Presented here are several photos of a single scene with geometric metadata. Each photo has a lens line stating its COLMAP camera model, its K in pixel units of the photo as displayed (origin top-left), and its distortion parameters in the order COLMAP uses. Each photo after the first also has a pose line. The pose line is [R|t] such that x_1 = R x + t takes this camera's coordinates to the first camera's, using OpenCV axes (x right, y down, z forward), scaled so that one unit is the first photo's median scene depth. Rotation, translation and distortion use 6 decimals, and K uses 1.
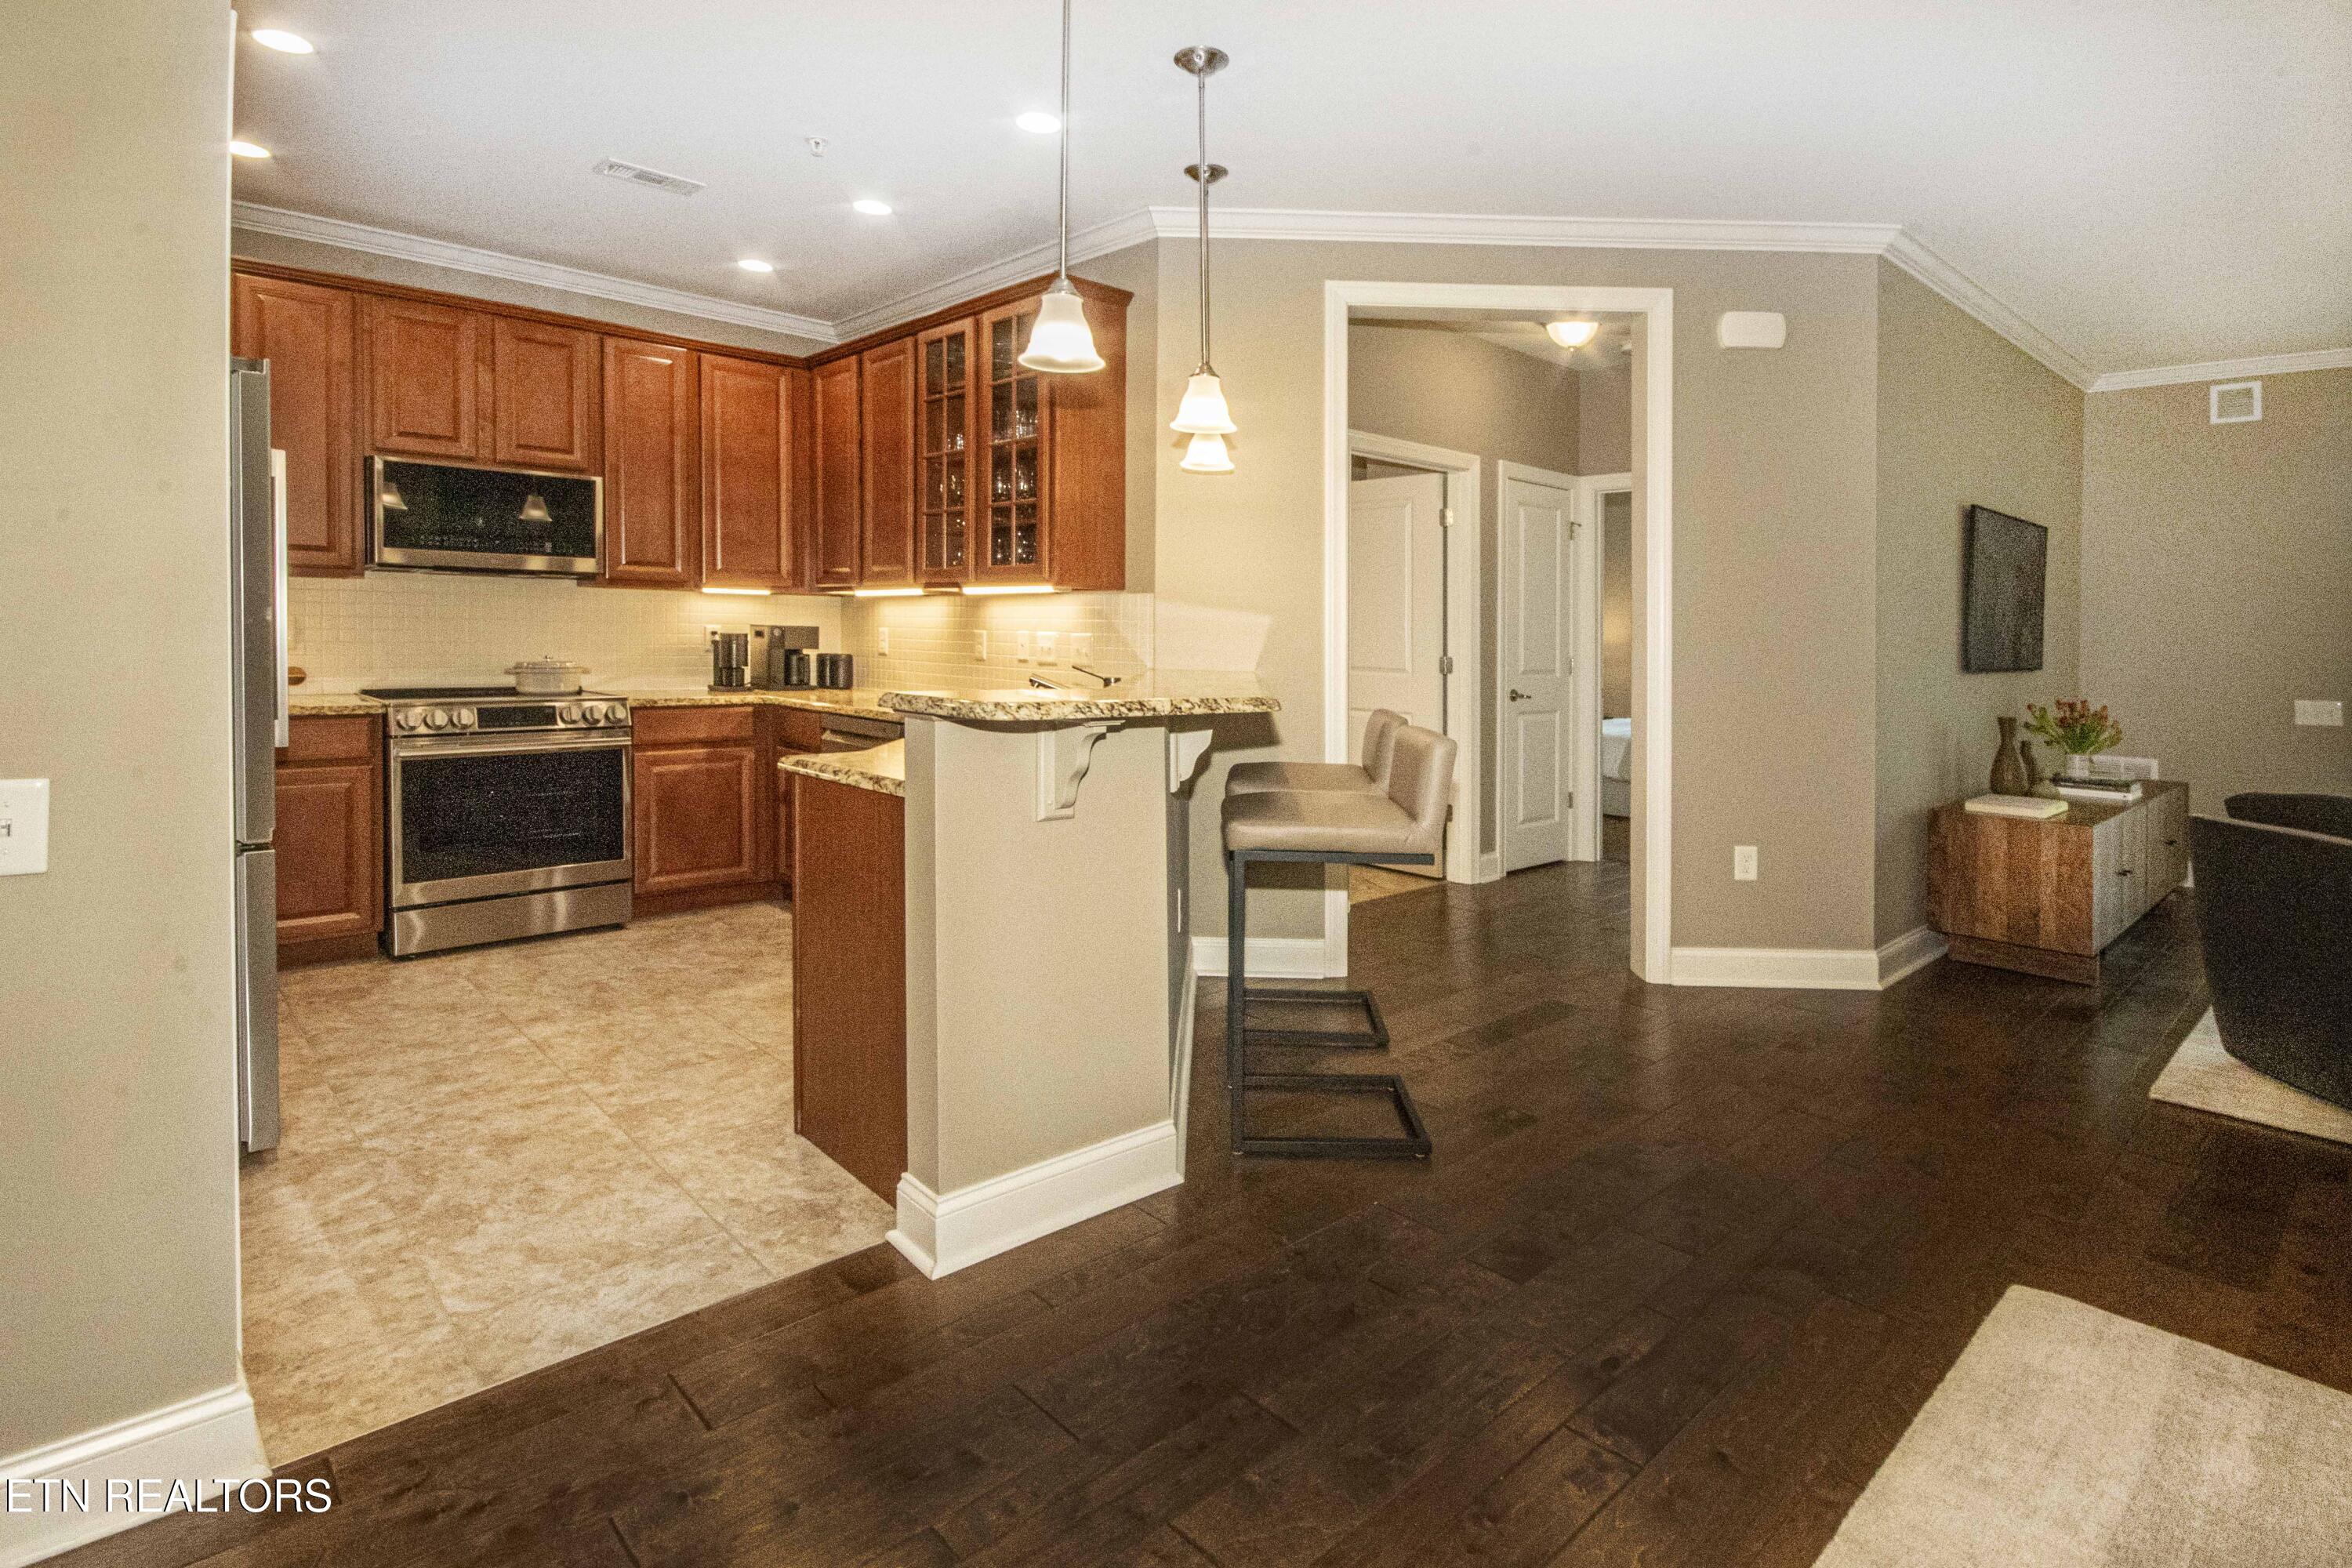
lens RADIAL K [[1198.0, 0, 1243.7], [0, 1198.0, 671.4], [0, 0, 1]] dist [-0.002506, -0.000369]
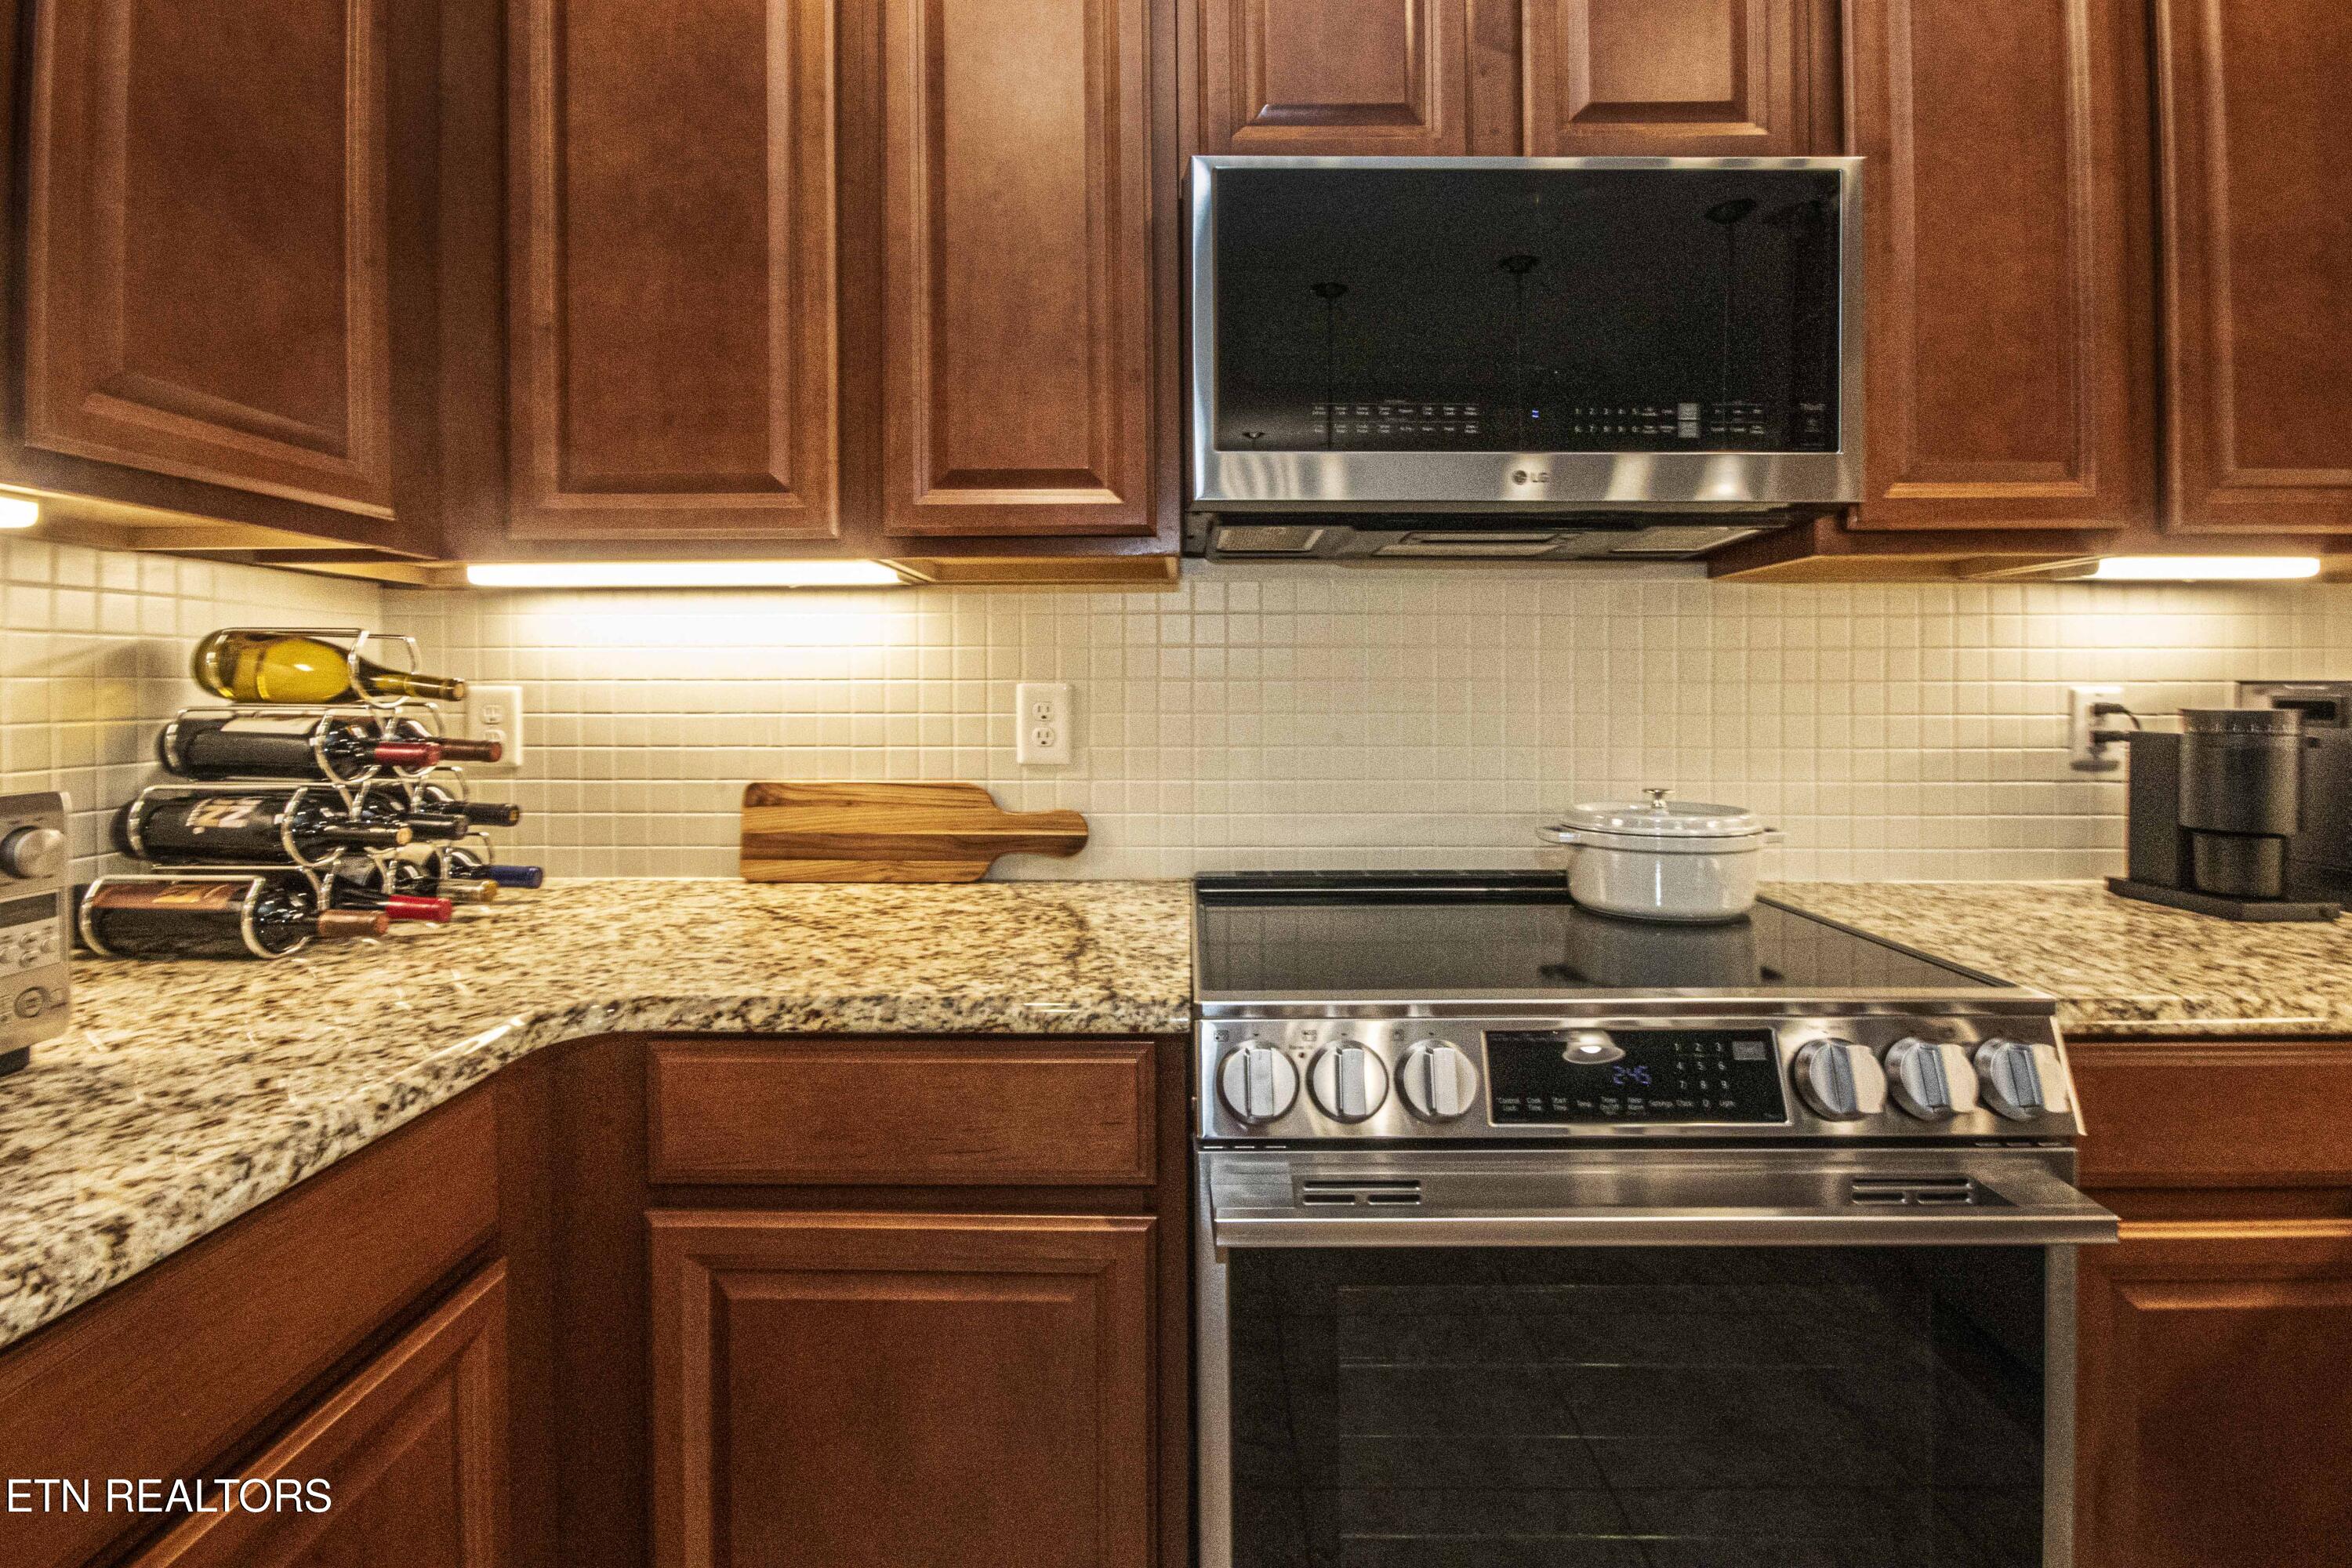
lens RADIAL K [[1058.1, 0, 1204.5], [0, 1058.1, 701.5], [0, 0, 1]] dist [-0.000264, 0.000119]
pose [[0.714225, -0.013840, -0.699780, -0.471504], [-0.007134, 0.999609, -0.027051, -0.028080], [0.699880, 0.024313, 0.713847, 0.715396]]
